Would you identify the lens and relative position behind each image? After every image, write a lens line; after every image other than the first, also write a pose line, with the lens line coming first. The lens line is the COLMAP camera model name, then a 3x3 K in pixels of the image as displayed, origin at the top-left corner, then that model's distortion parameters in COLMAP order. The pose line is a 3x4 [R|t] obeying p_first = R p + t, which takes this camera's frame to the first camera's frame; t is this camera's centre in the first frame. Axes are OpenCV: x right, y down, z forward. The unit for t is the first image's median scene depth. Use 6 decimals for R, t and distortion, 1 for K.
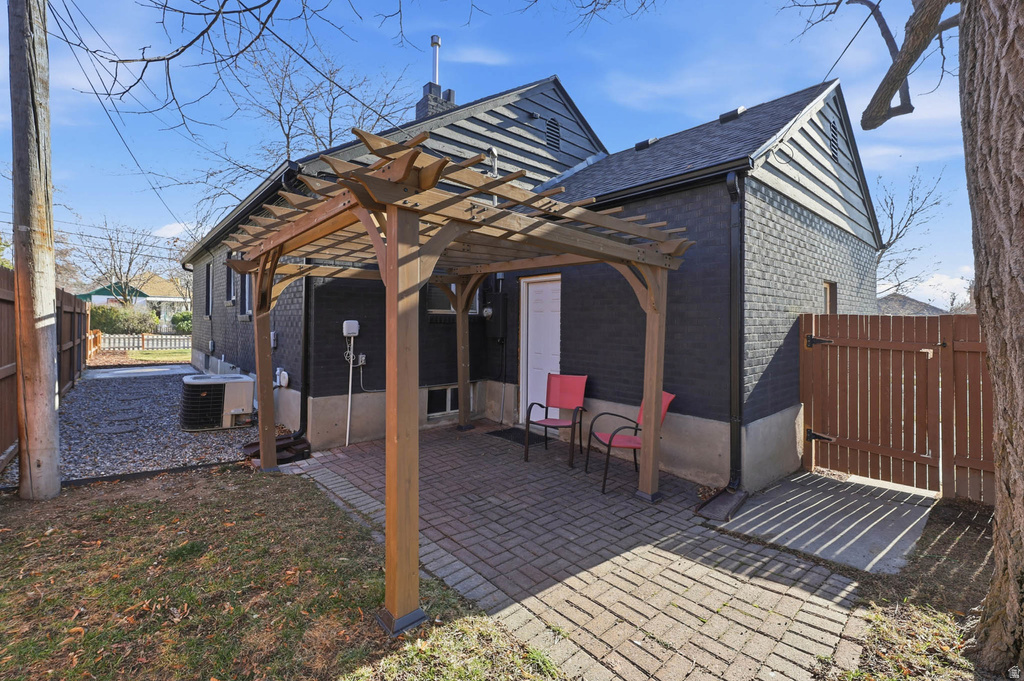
lens RADIAL K [[423.0, 0, 512.4], [0, 423.0, 331.3], [0, 0, 1]] dist [-0.004586, -0.001146]
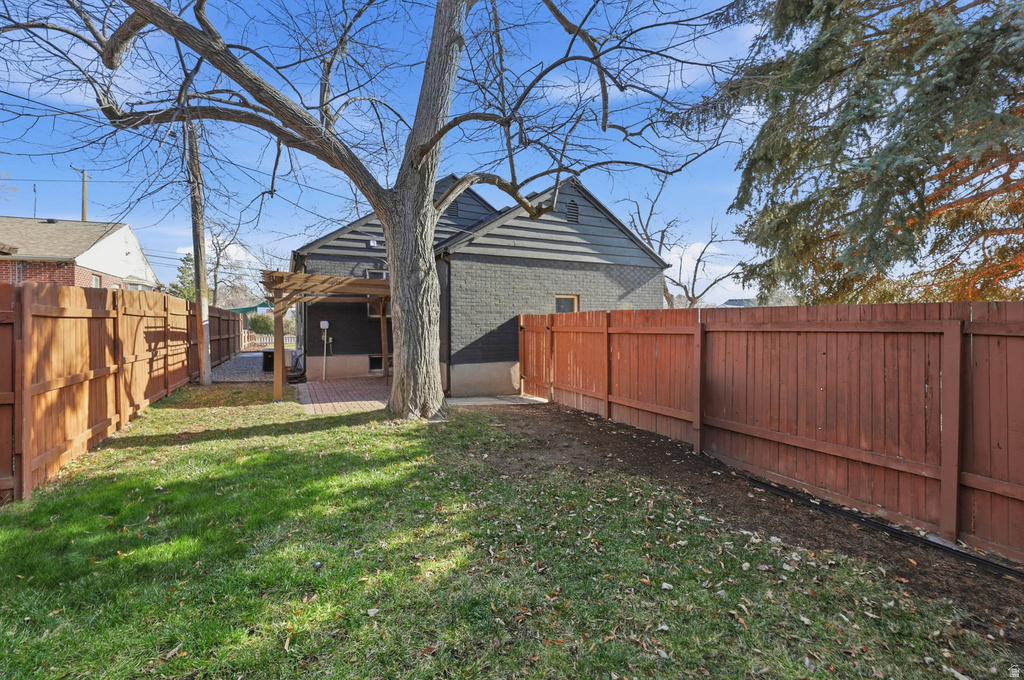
lens RADIAL K [[423.0, 0, 512.4], [0, 423.0, 338.5], [0, 0, 1]] dist [-0.004586, -0.001146]
pose [[0.966580, -0.003708, -0.256340, 1.070443], [0.007069, 0.999901, 0.012188, 0.041715], [0.256269, -0.013593, 0.966510, -0.806462]]
